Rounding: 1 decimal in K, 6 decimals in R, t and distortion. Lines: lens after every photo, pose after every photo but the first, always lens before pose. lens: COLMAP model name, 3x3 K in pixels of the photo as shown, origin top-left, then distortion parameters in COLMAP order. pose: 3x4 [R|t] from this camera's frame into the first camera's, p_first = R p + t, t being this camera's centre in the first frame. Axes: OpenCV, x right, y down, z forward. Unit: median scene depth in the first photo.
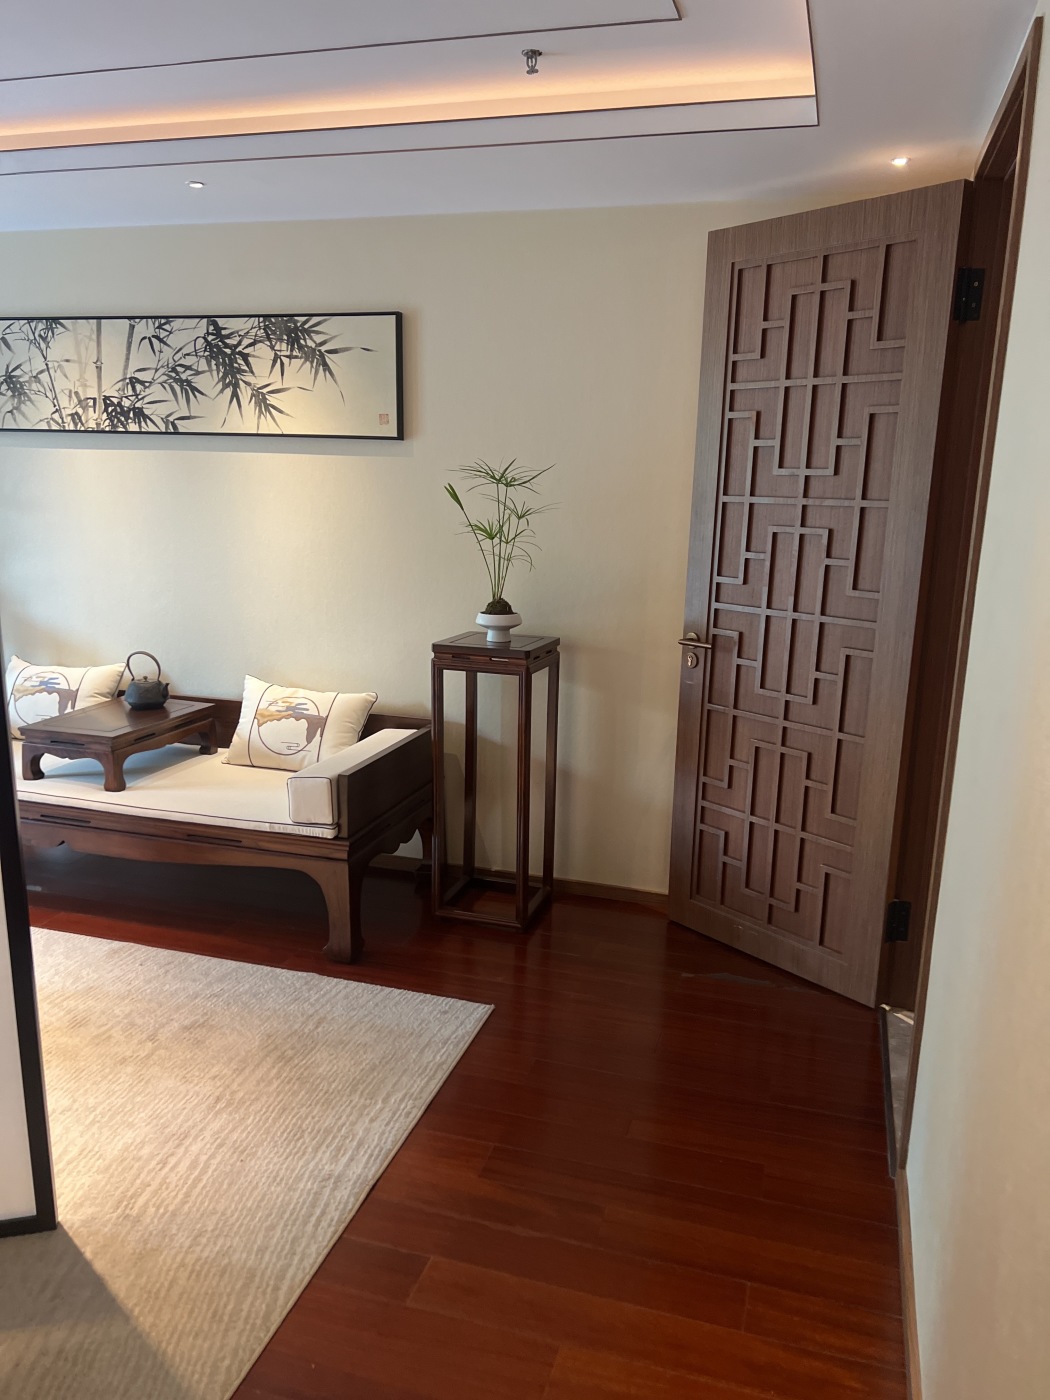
lens RADIAL K [[1047.3, 0, 523.2], [0, 1047.3, 707.9], [0, 0, 1]] dist [0.061041, -0.059622]
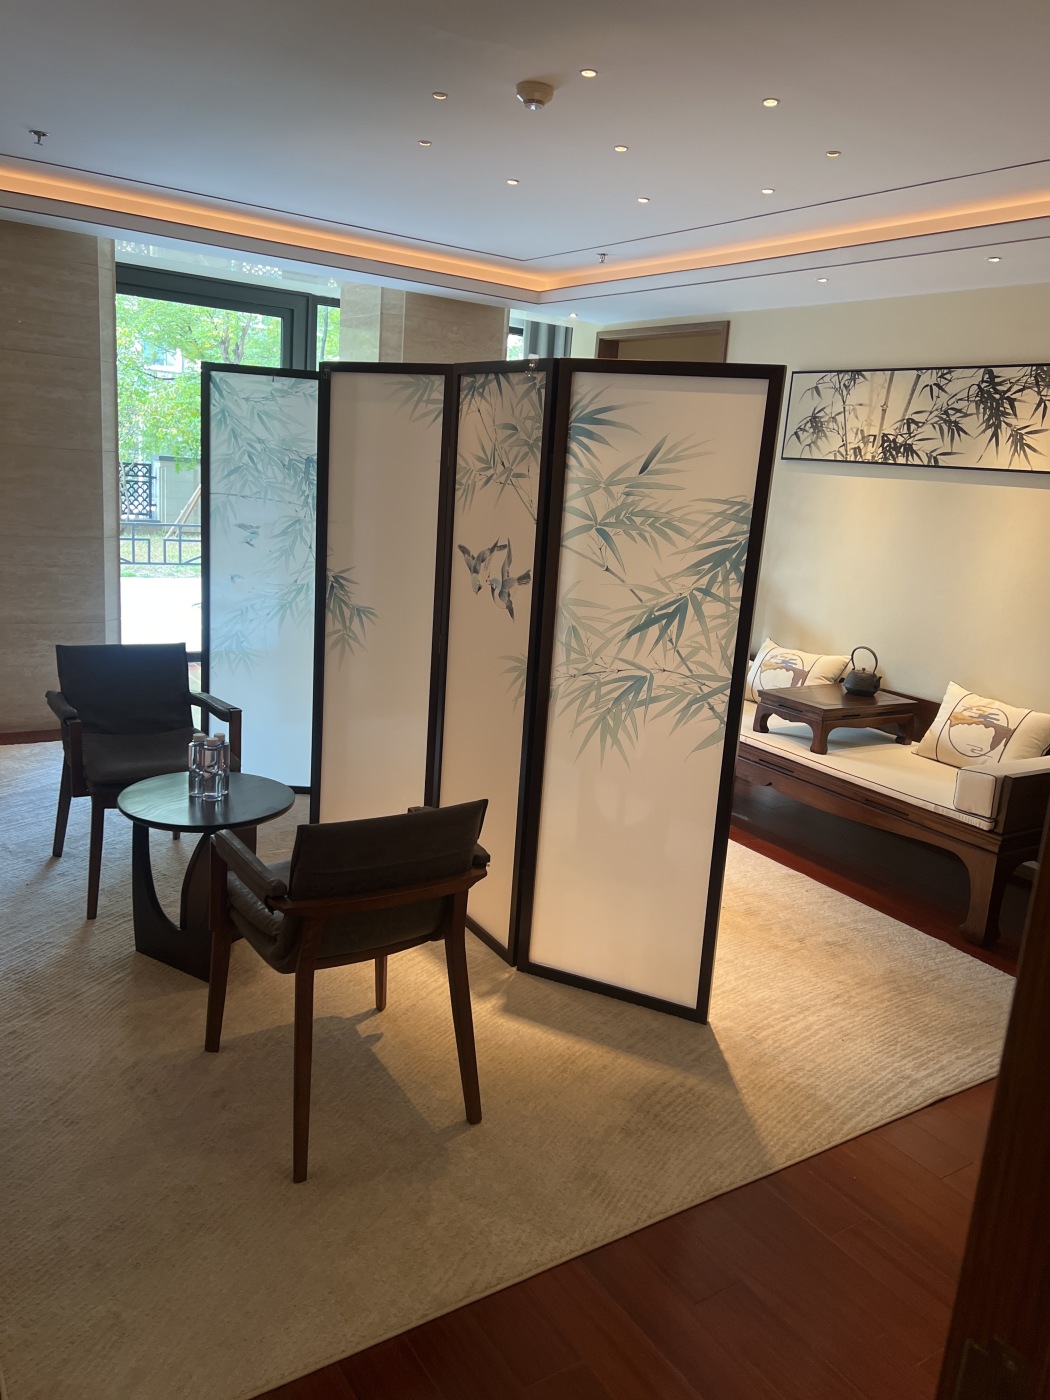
lens RADIAL K [[1047.3, 0, 523.2], [0, 1047.3, 707.9], [0, 0, 1]] dist [0.061041, -0.059622]
pose [[0.760647, 0.186079, -0.621925, 0.102179], [-0.199485, 0.978683, 0.048840, 0.034396], [0.617755, 0.086915, 0.781552, -0.170556]]
